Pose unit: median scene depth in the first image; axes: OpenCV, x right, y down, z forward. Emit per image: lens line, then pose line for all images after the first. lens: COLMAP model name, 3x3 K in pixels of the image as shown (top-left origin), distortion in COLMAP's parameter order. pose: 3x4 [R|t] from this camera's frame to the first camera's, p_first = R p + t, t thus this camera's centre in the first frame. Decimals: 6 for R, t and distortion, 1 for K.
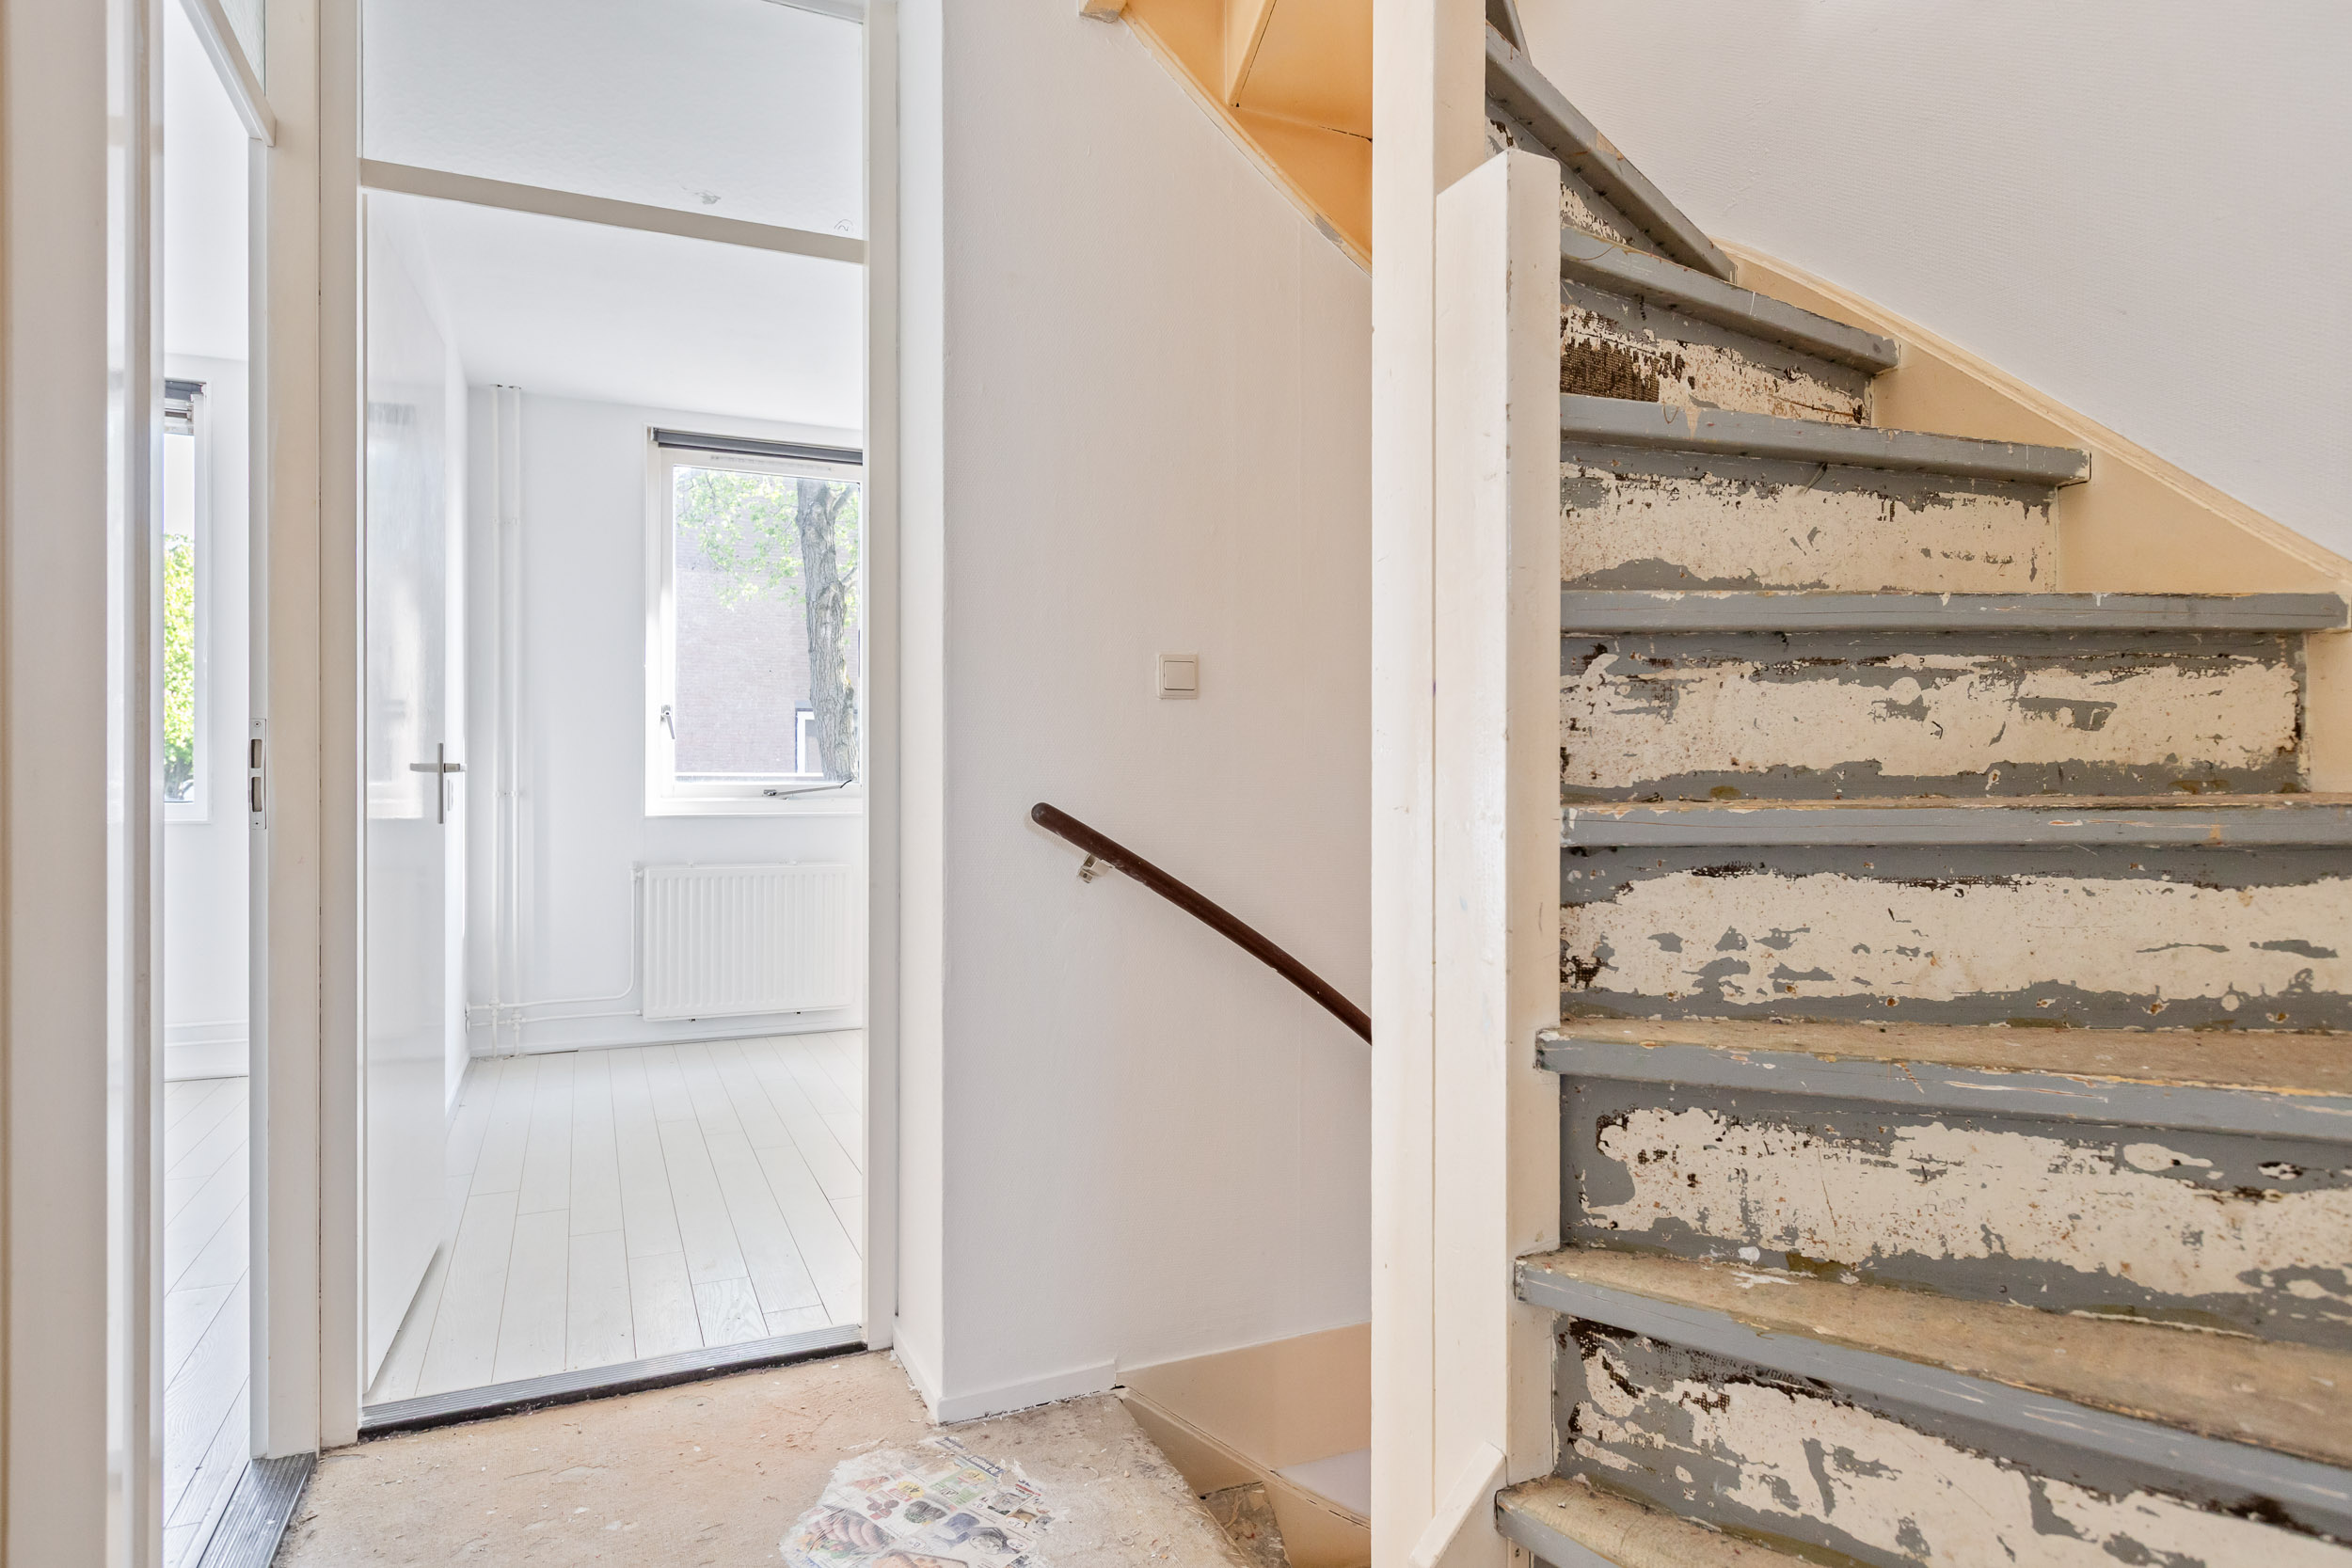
lens RADIAL K [[1280.6, 0, 1159.7], [0, 1280.6, 779.6], [0, 0, 1]] dist [-0.000899, -0.004271]
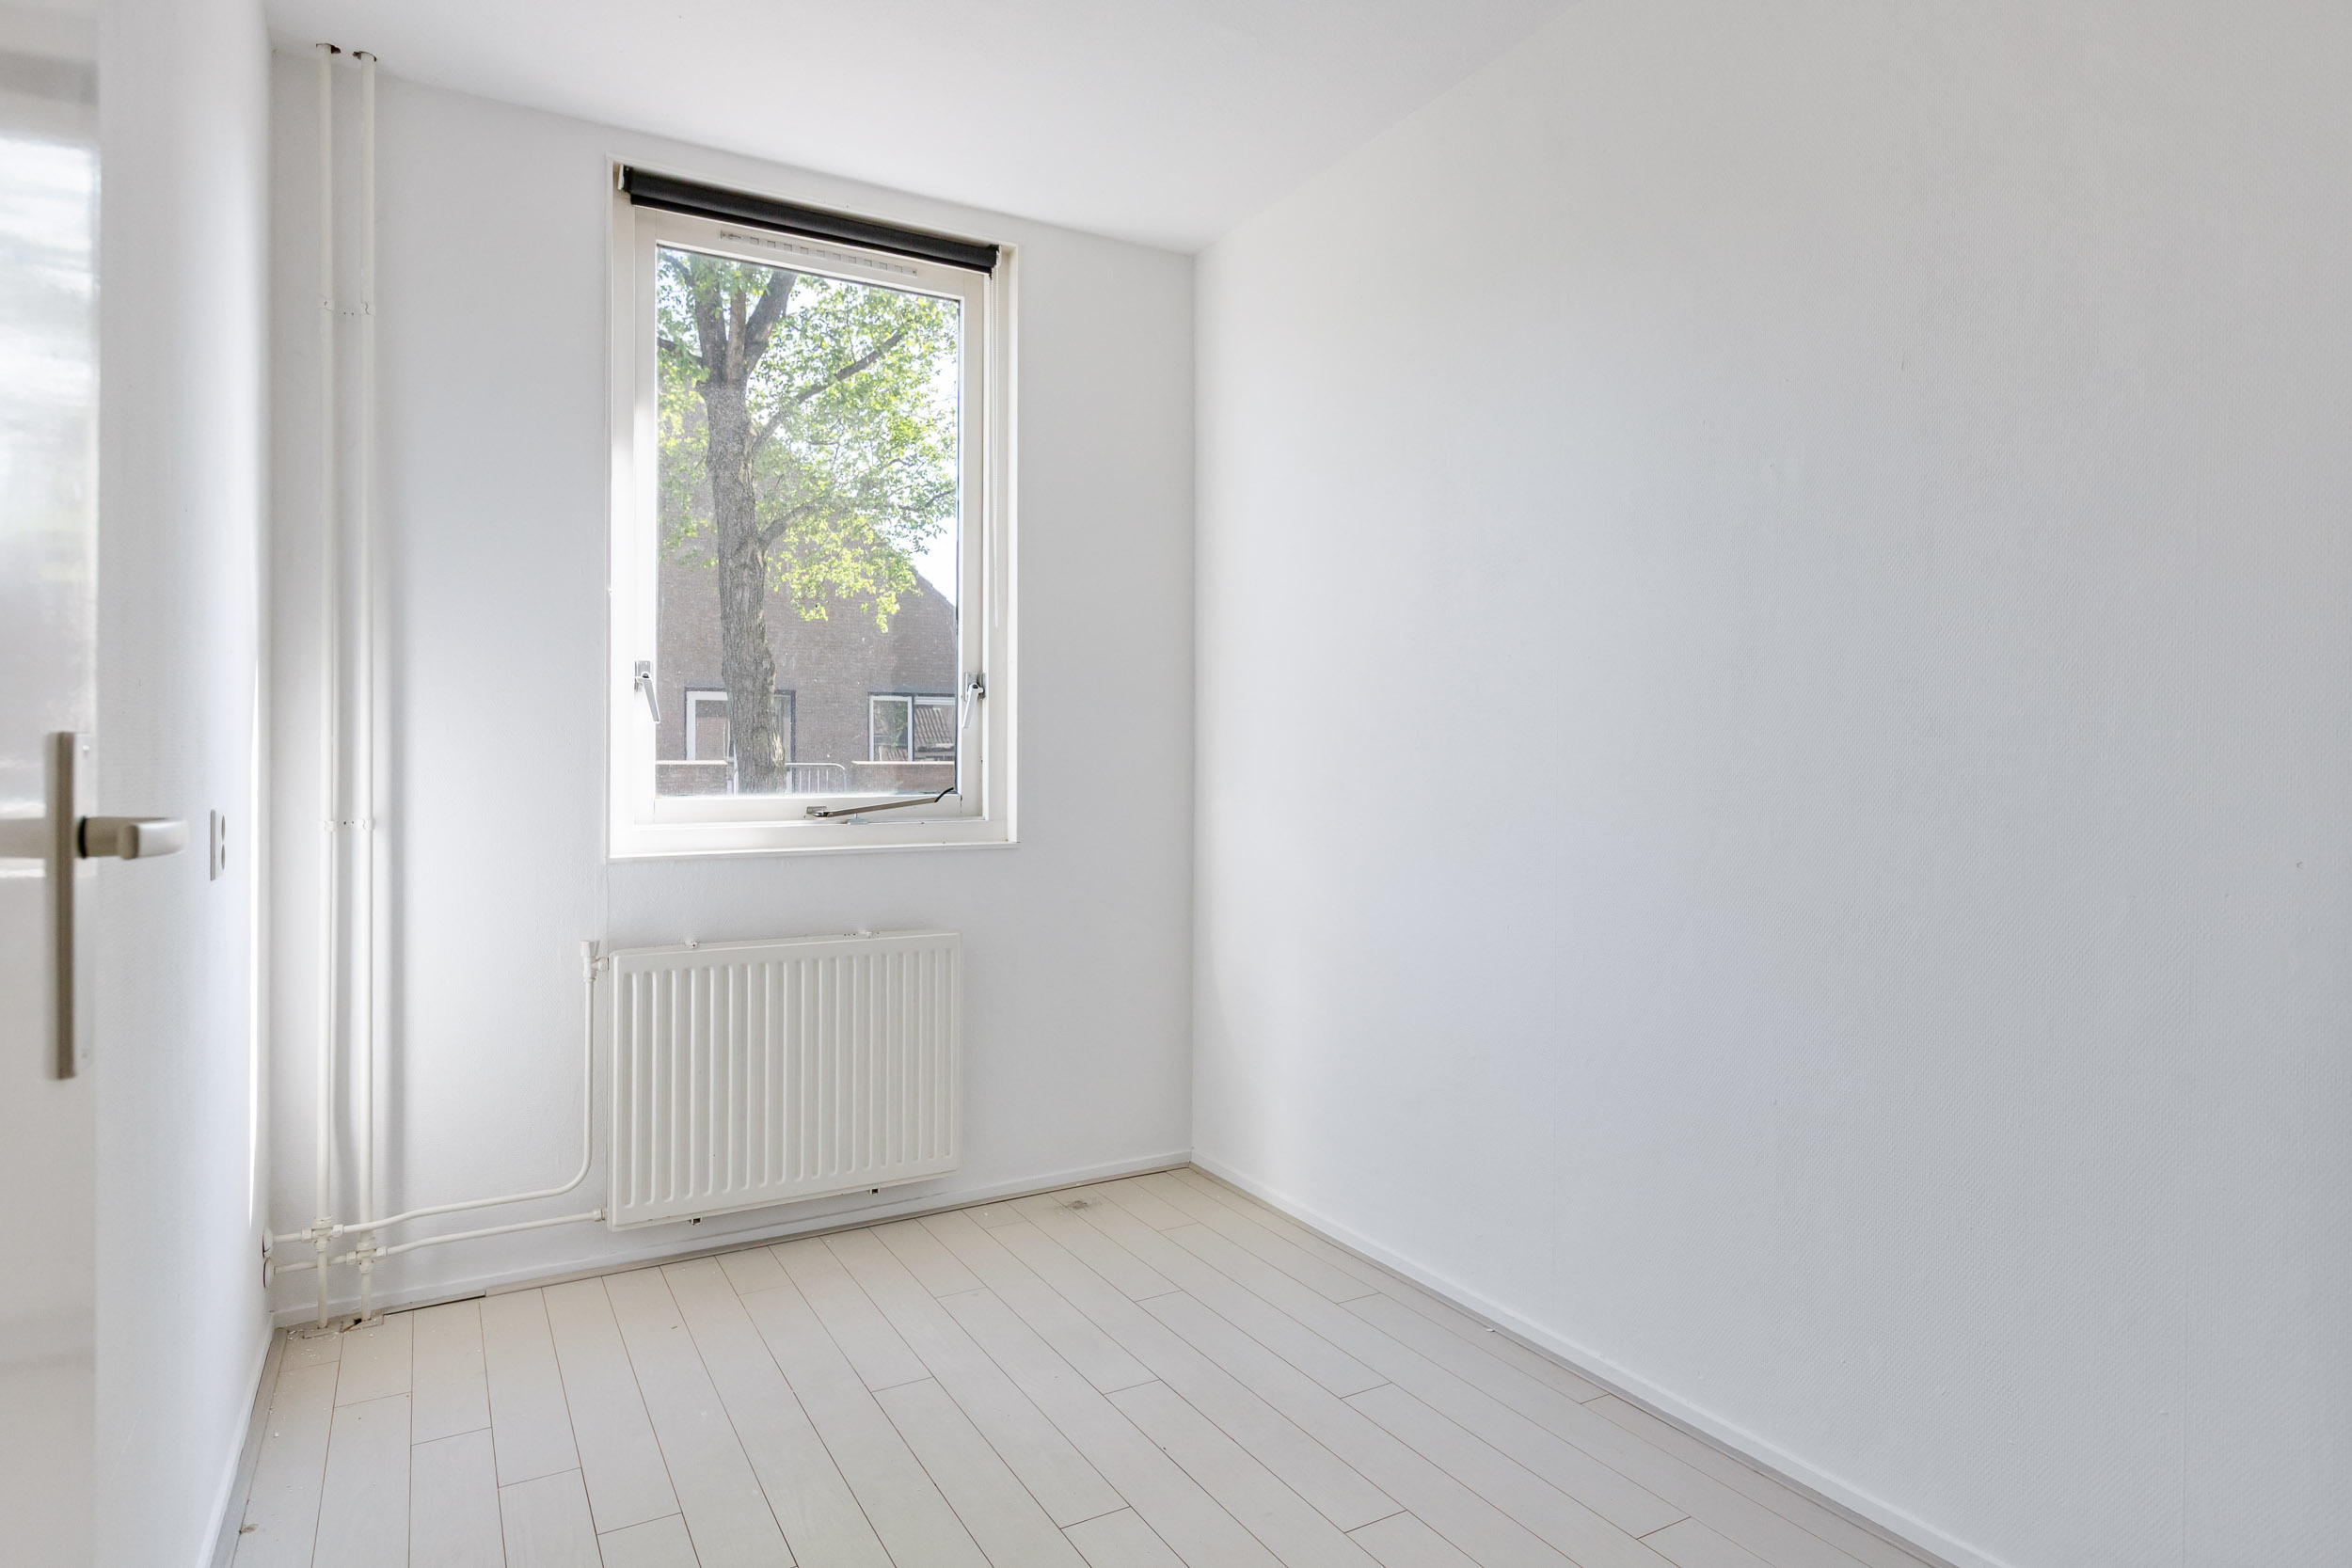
lens RADIAL K [[1440.5, 0, 1245.4], [0, 1440.5, 753.2], [0, 0, 1]] dist [-0.007636, 0.003877]
pose [[0.996146, -0.003747, 0.087634, -0.180045], [0.004589, 0.999945, -0.009406, -0.010473], [-0.087594, 0.009771, 0.996108, 0.351027]]
